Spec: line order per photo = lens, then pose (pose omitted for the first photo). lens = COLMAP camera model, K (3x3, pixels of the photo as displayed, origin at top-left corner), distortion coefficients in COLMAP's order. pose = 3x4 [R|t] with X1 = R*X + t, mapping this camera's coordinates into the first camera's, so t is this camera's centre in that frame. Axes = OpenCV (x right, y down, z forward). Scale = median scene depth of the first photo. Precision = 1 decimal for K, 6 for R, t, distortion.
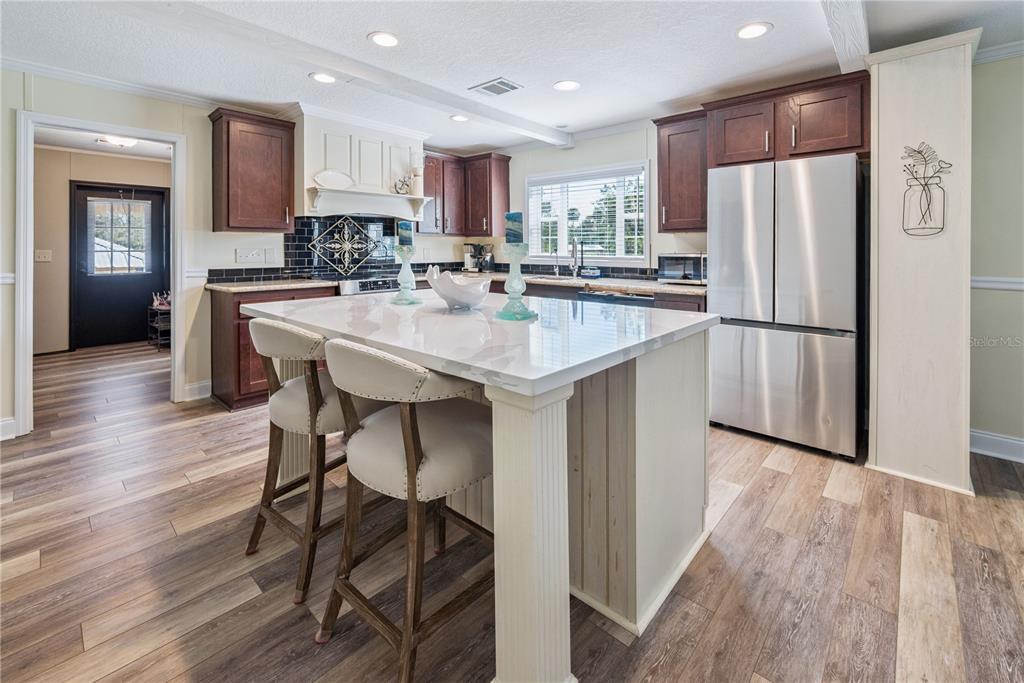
lens RADIAL K [[434.3, 0, 492.7], [0, 434.3, 252.1], [0, 0, 1]] dist [-0.000072, 0.000738]
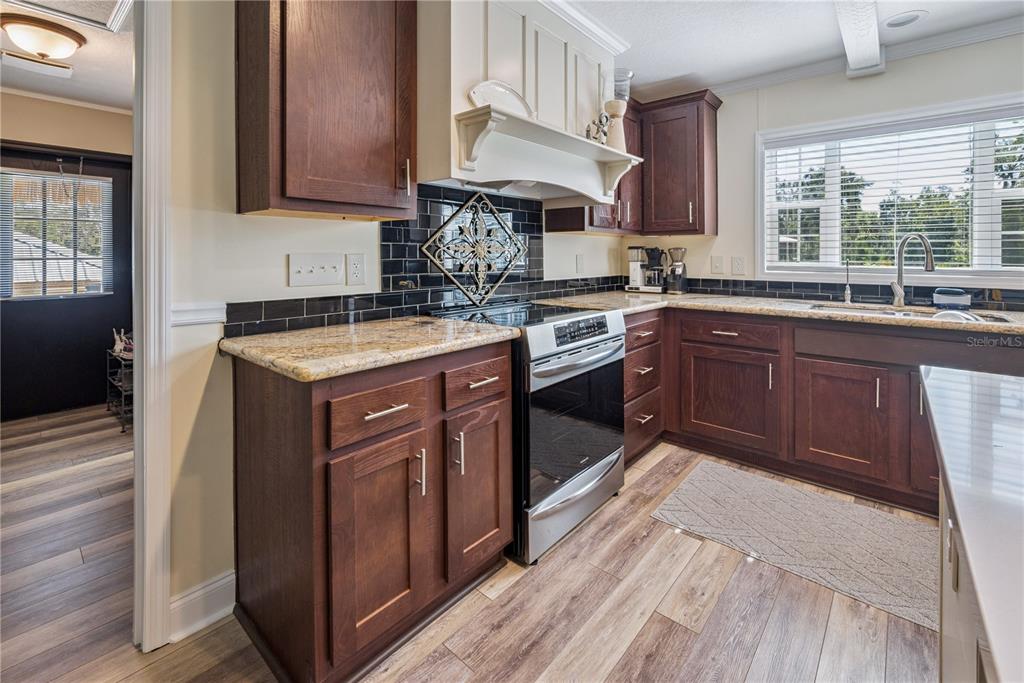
lens RADIAL K [[464.2, 0, 509.0], [0, 464.2, 256.3], [0, 0, 1]] dist [-0.008908, 0.001895]
pose [[0.999571, 0.000571, 0.029289, -0.325009], [-0.000487, 0.999996, -0.002878, -0.003779], [-0.029291, 0.002863, 0.999567, 0.449452]]
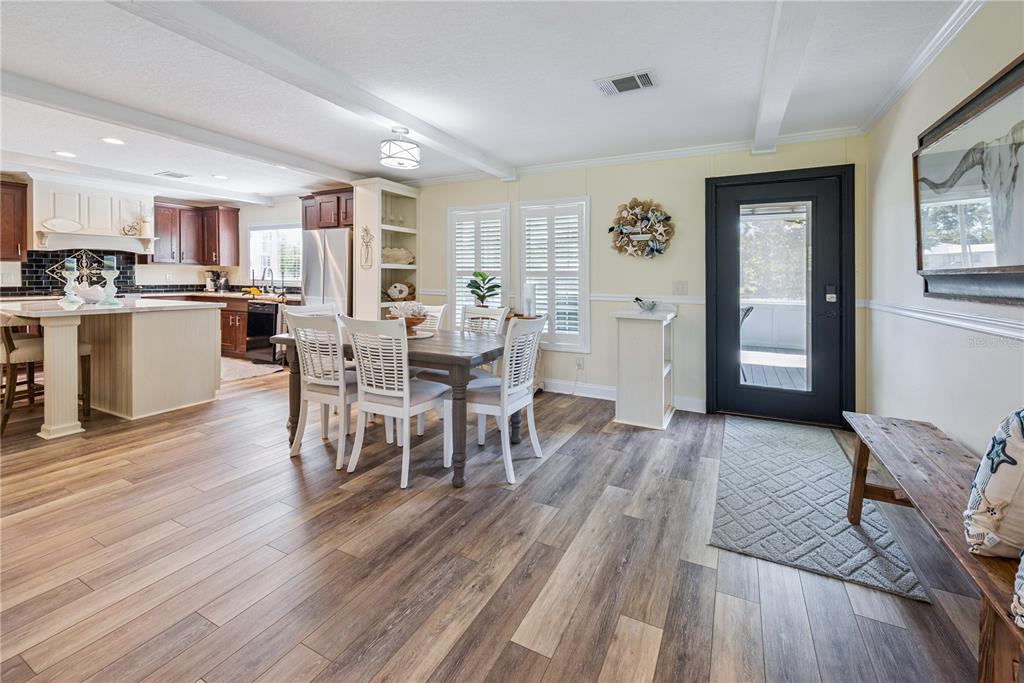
lens RADIAL K [[434.3, 0, 491.0], [0, 434.3, 274.0], [0, 0, 1]] dist [-0.000072, 0.000738]
pose [[0.963909, 0.007711, 0.266120, 0.538719], [-0.004130, 0.999893, -0.014014, 0.007600], [-0.266200, 0.012409, 0.963838, -0.658749]]
